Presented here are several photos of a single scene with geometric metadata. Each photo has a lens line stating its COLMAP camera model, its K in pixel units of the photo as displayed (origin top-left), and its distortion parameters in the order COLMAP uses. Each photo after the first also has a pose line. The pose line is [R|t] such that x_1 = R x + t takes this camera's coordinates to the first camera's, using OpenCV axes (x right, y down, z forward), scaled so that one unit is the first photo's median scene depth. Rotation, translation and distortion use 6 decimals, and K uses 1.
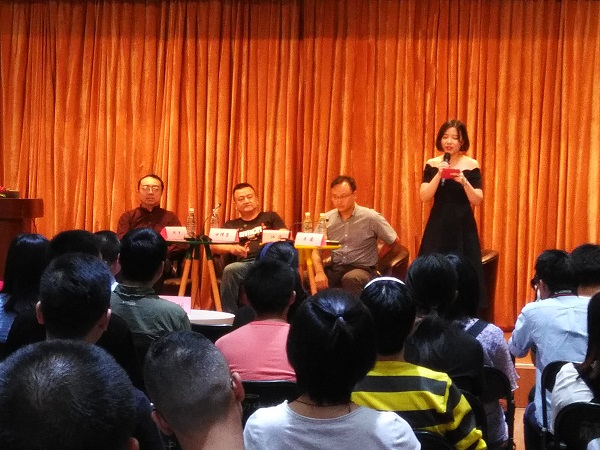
lens RADIAL K [[488.8, 0, 299.4], [0, 488.8, 221.9], [0, 0, 1]] dist [0.111383, 0.001581]
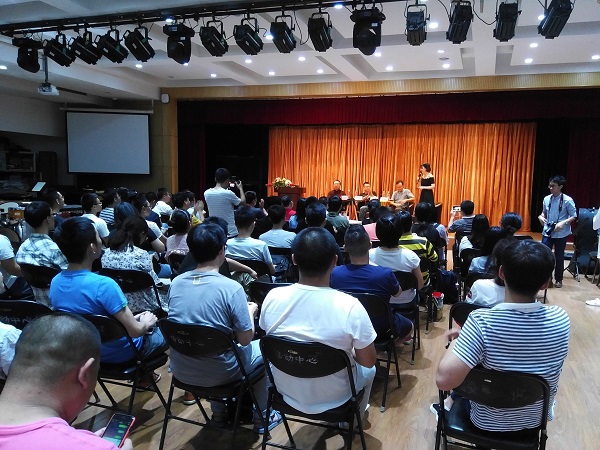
lens RADIAL K [[488.8, 0, 299.9], [0, 488.8, 226.2], [0, 0, 1]] dist [0.111383, 0.001581]
pose [[0.978273, 0.008622, -0.207140, 0.148022], [0.014425, 0.993882, 0.109499, -0.153407], [0.206817, -0.110108, 0.972164, -2.357373]]
